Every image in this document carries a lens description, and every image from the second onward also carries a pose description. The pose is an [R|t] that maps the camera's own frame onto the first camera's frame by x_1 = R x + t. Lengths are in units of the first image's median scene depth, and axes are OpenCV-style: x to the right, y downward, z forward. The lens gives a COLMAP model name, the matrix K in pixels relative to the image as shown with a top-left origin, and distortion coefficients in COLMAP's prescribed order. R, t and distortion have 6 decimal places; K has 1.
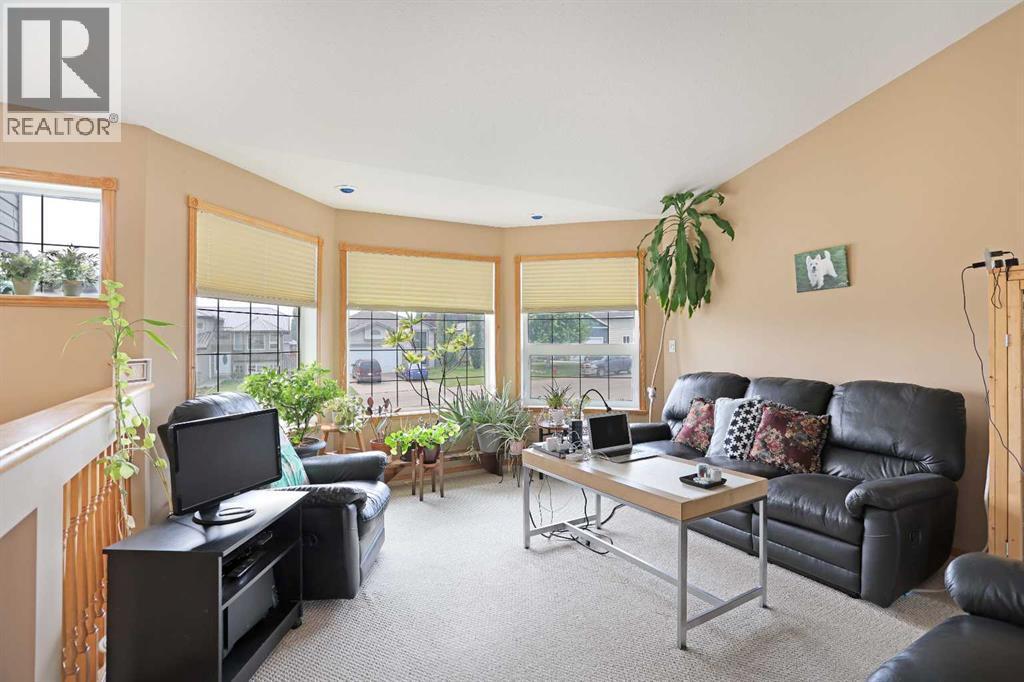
lens RADIAL K [[506.2, 0, 513.2], [0, 506.2, 340.3], [0, 0, 1]] dist [-0.066521, 0.028448]
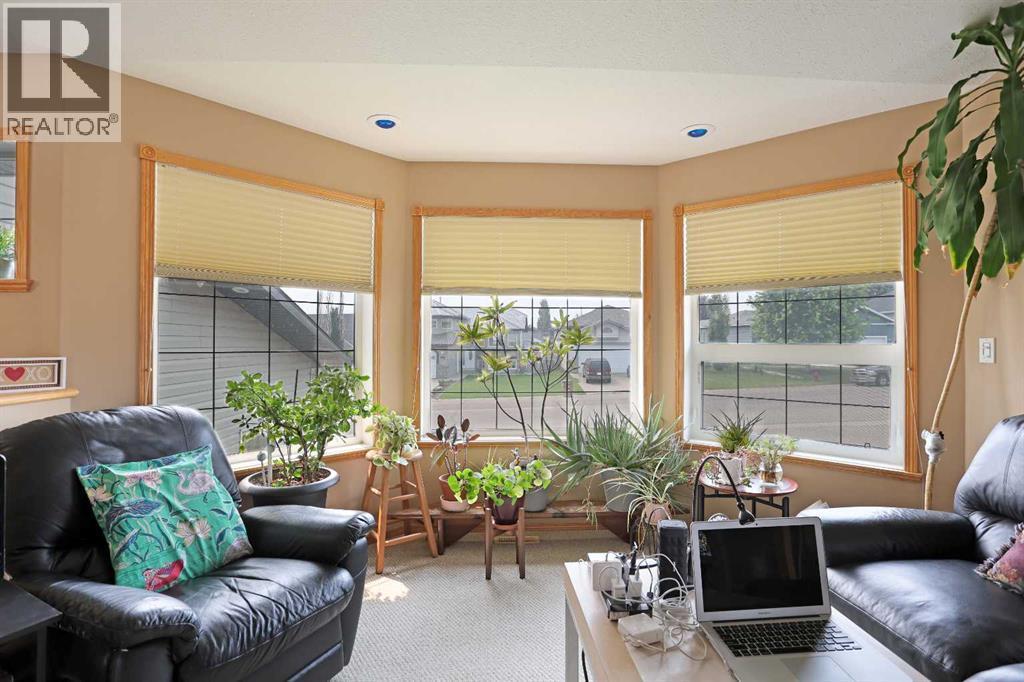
lens RADIAL K [[506.2, 0, 516.5], [0, 506.2, 337.7], [0, 0, 1]] dist [-0.066521, 0.028448]
pose [[0.887978, 0.003179, -0.459876, 0.135599], [-0.004655, 0.999987, -0.002077, 0.003419], [0.459863, 0.003986, 0.887981, 0.390826]]
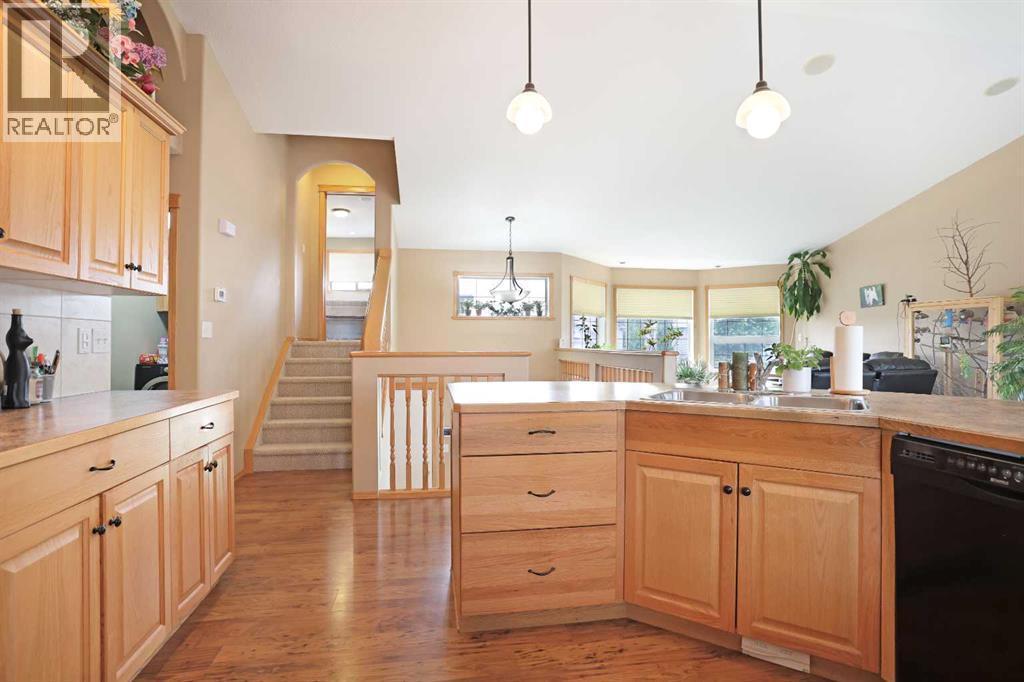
lens RADIAL K [[506.2, 0, 517.5], [0, 506.2, 339.0], [0, 0, 1]] dist [-0.066521, 0.028448]
pose [[0.936926, 0.005836, -0.349480, 0.002521], [-0.006144, 0.999981, 0.000227, 0.024704], [0.349475, 0.001935, 0.936944, -0.996785]]
